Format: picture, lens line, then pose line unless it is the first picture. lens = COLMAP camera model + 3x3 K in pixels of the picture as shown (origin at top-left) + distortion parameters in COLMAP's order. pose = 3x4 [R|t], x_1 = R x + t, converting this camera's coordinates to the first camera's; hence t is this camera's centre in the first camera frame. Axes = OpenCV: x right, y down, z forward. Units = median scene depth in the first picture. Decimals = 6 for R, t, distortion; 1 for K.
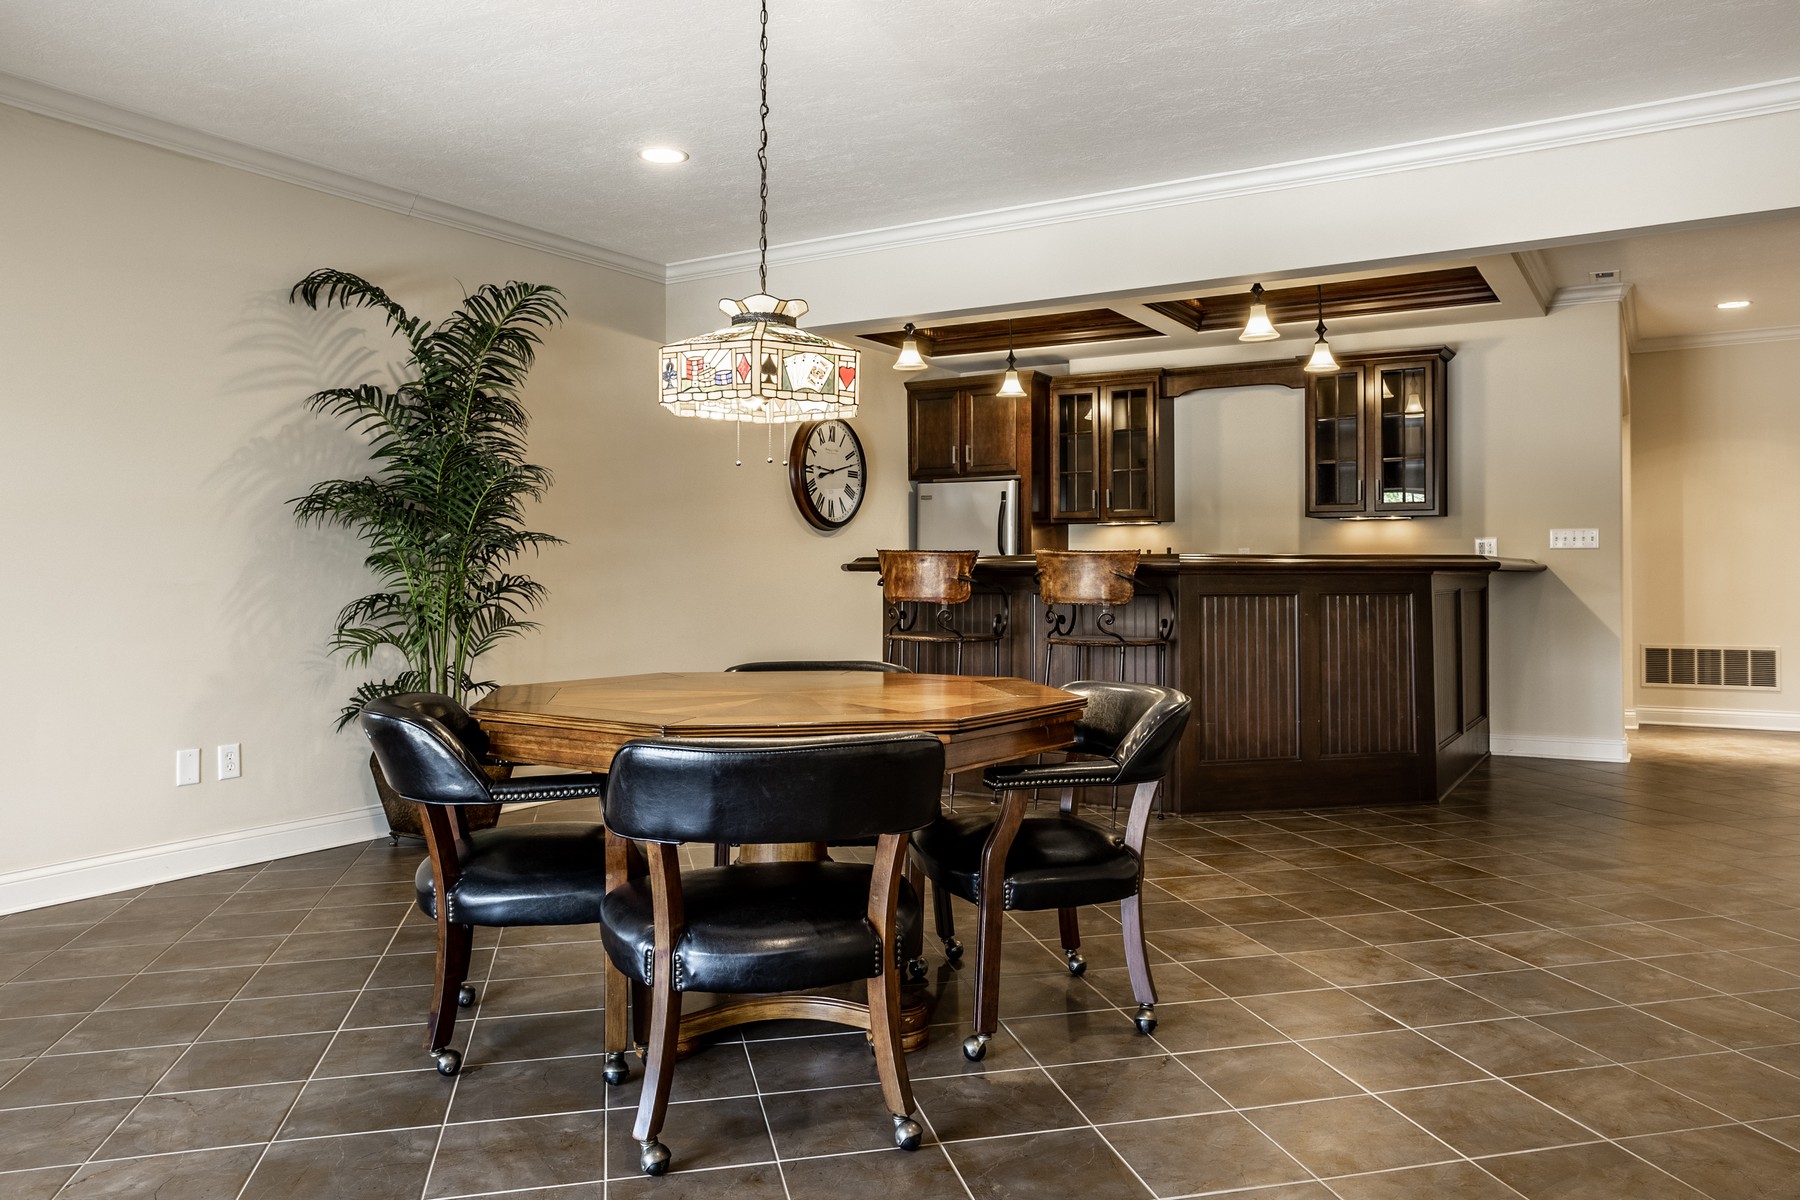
lens RADIAL K [[1254.2, 0, 902.0], [0, 1254.2, 574.4], [0, 0, 1]] dist [-0.013228, -0.001462]
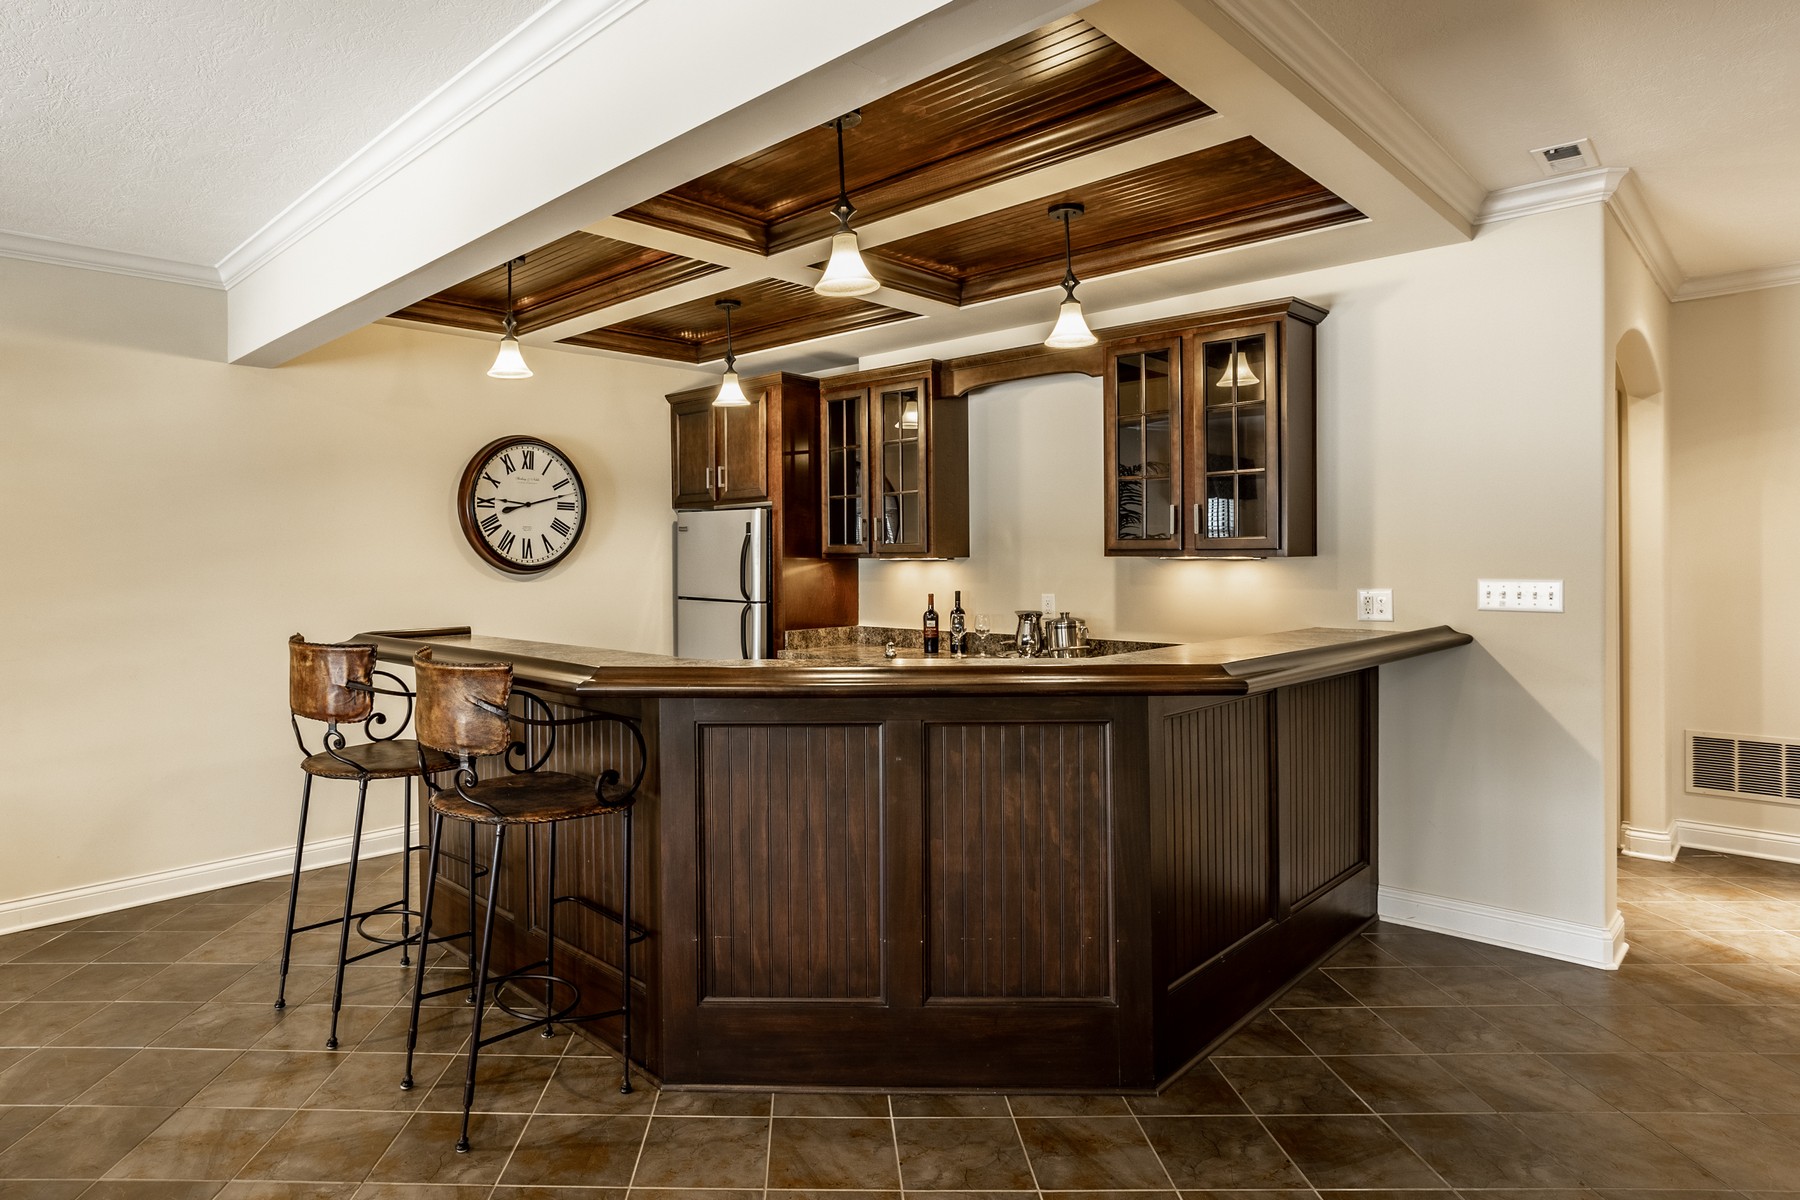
lens RADIAL K [[912.7, 0, 897.5], [0, 912.7, 557.7], [0, 0, 1]] dist [-0.033413, 0.022927]
pose [[0.967221, -0.002067, -0.253927, 0.345256], [0.005563, 0.999899, 0.013053, -0.053417], [0.253874, -0.014038, 0.967135, 0.476845]]
